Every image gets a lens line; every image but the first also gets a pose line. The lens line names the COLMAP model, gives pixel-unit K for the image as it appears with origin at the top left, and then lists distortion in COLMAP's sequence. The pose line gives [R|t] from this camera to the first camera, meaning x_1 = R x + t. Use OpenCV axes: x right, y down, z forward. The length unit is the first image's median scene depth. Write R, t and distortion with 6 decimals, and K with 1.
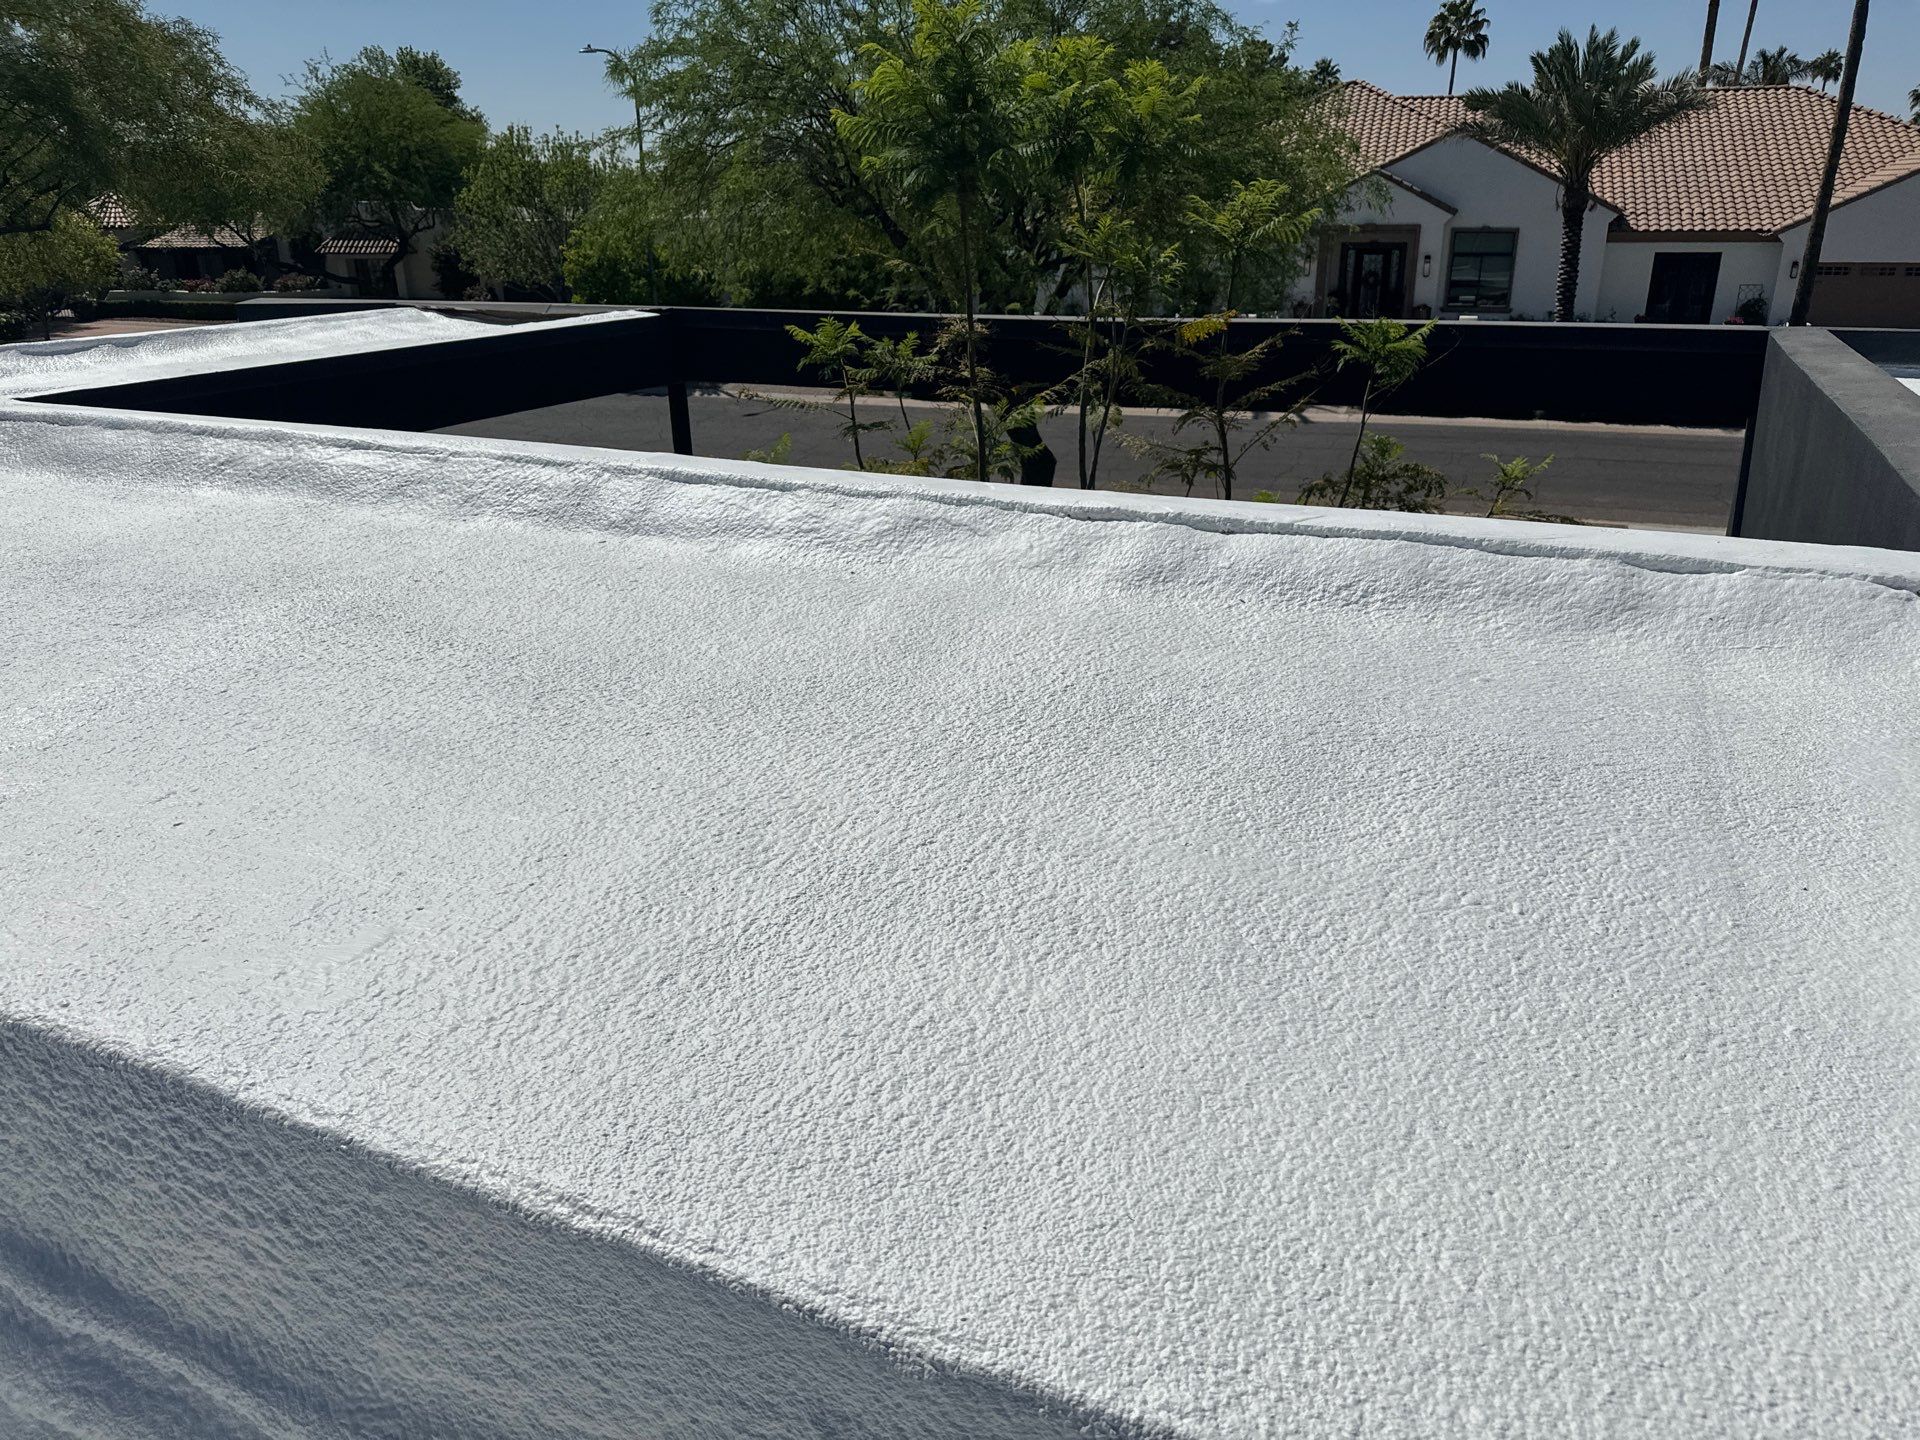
lens RADIAL K [[1362.6, 0, 963.9], [0, 1362.6, 736.9], [0, 0, 1]] dist [0.012465, -0.015442]
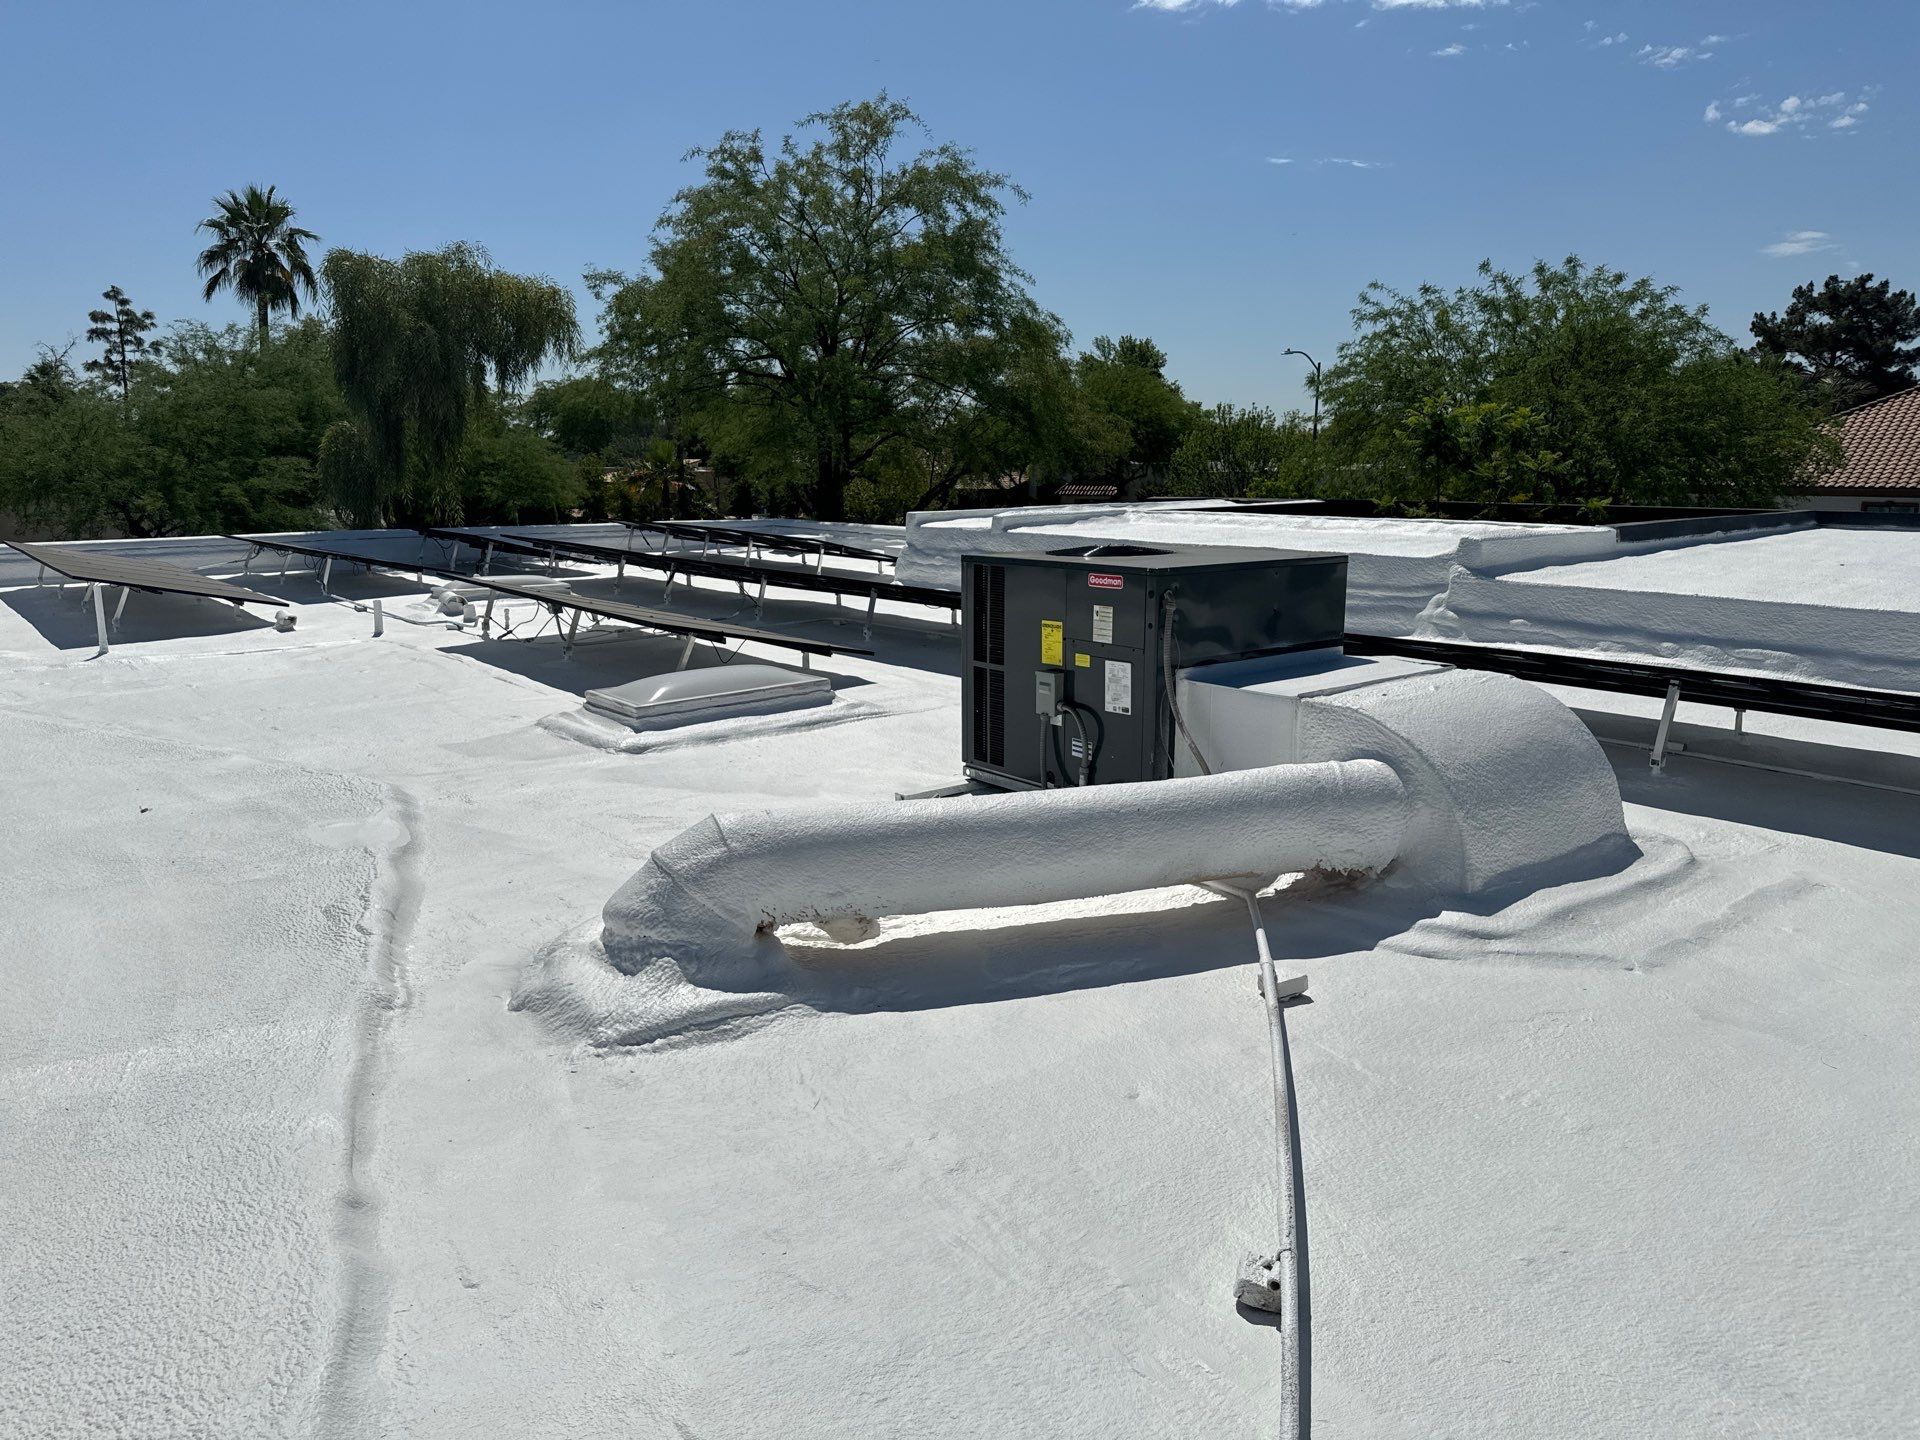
lens RADIAL K [[1362.6, 0, 961.3], [0, 1362.6, 720.0], [0, 0, 1]] dist [0.012465, -0.015442]
pose [[0.896418, 0.085425, -0.434899, 0.046124], [-0.163297, 0.975878, -0.144903, 0.085107], [0.412030, 0.200911, 0.888744, -0.217662]]
